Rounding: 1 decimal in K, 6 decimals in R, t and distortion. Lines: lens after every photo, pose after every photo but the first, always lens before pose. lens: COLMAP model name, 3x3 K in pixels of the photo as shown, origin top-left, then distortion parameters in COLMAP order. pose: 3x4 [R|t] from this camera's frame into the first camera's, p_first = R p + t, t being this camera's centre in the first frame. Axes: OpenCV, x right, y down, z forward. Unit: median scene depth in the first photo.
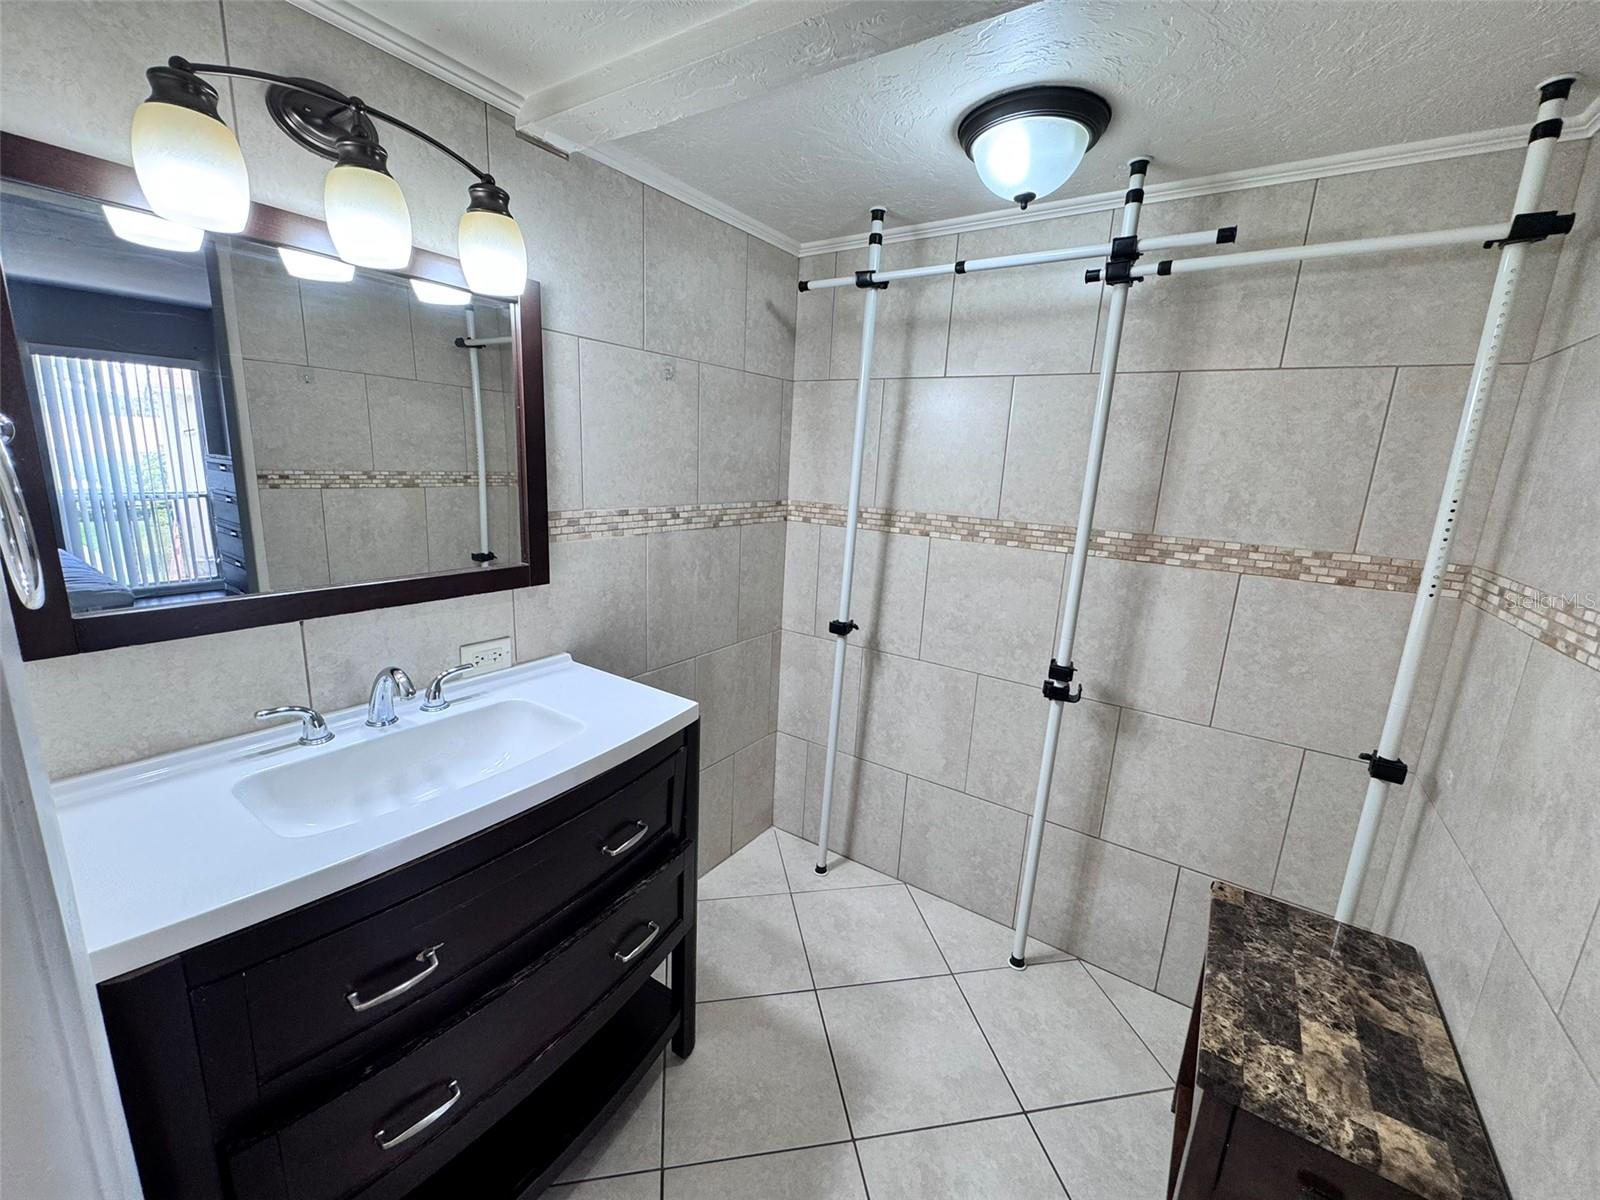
lens RADIAL K [[642.6, 0, 801.3], [0, 642.6, 598.9], [0, 0, 1]] dist [-0.003190, 0.000516]
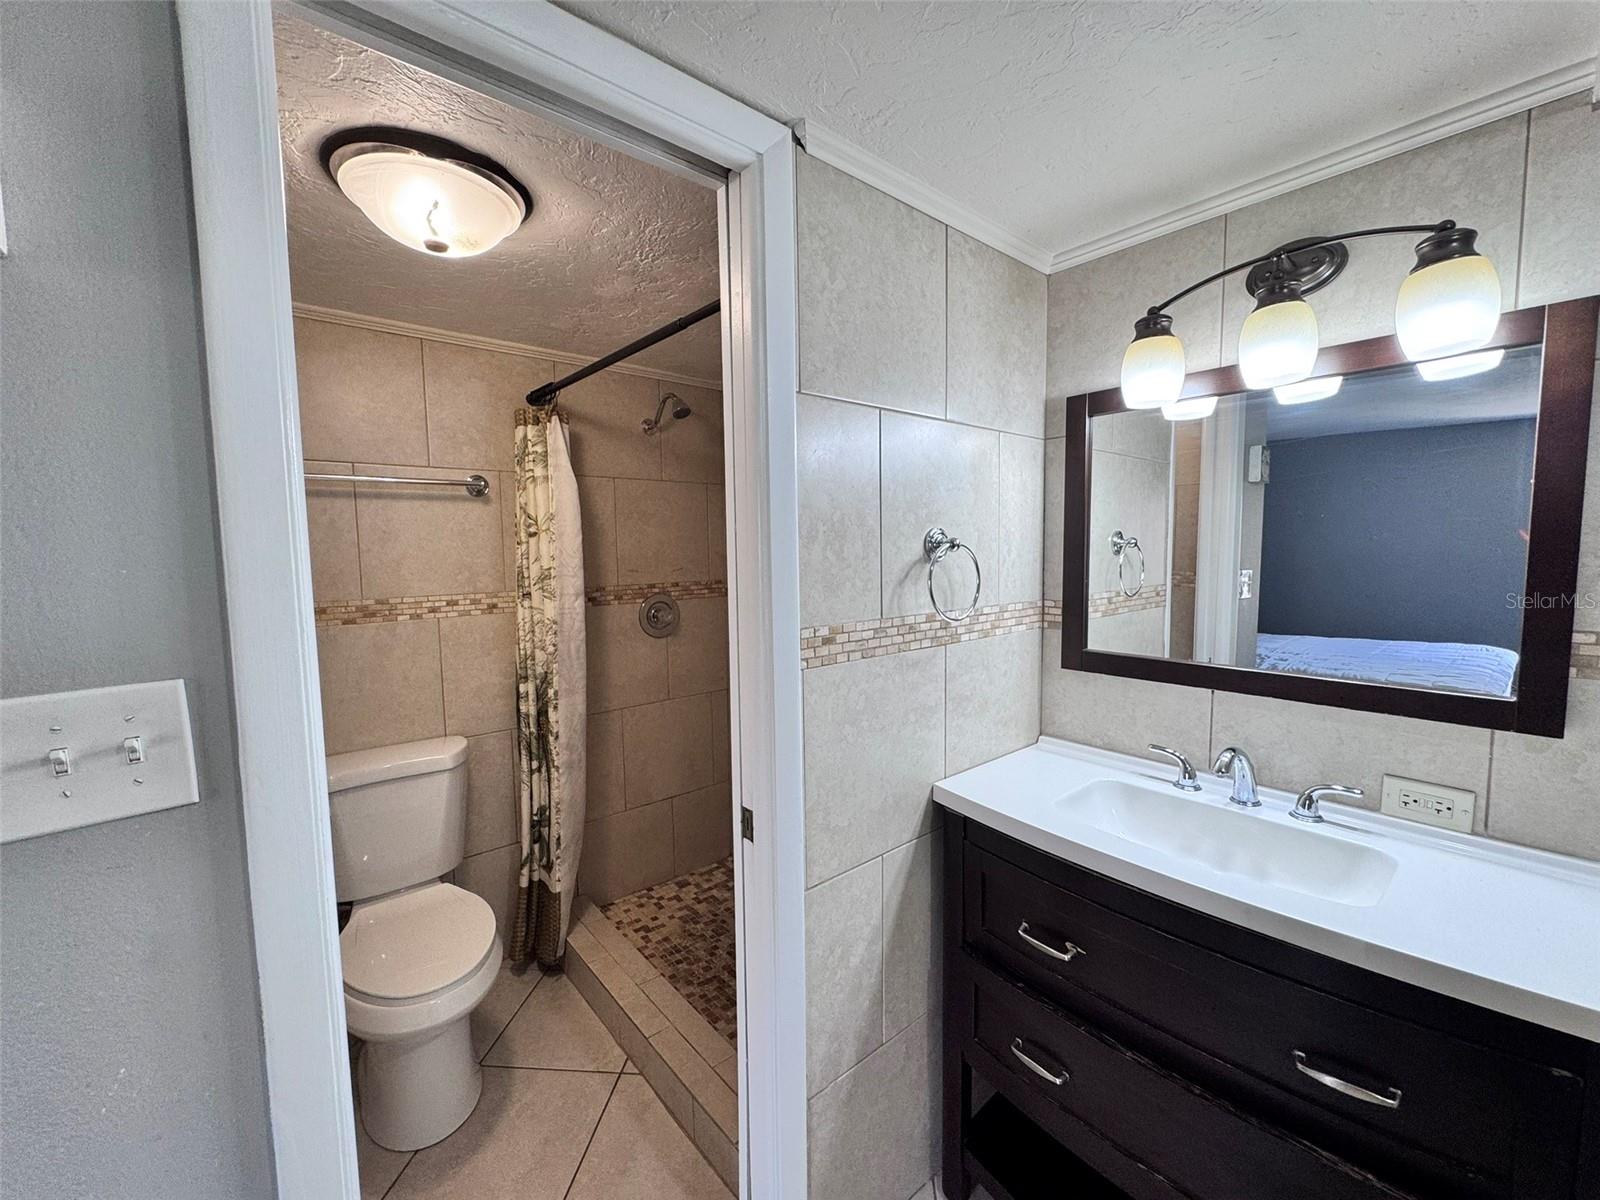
lens RADIAL K [[642.6, 0, 801.3], [0, 642.6, 598.9], [0, 0, 1]] dist [-0.003190, 0.000516]
pose [[-0.265230, 0.032642, -0.963632, 0.564195], [-0.207821, 0.974000, 0.090194, -0.078901], [0.941522, 0.224185, -0.251550, 0.527698]]
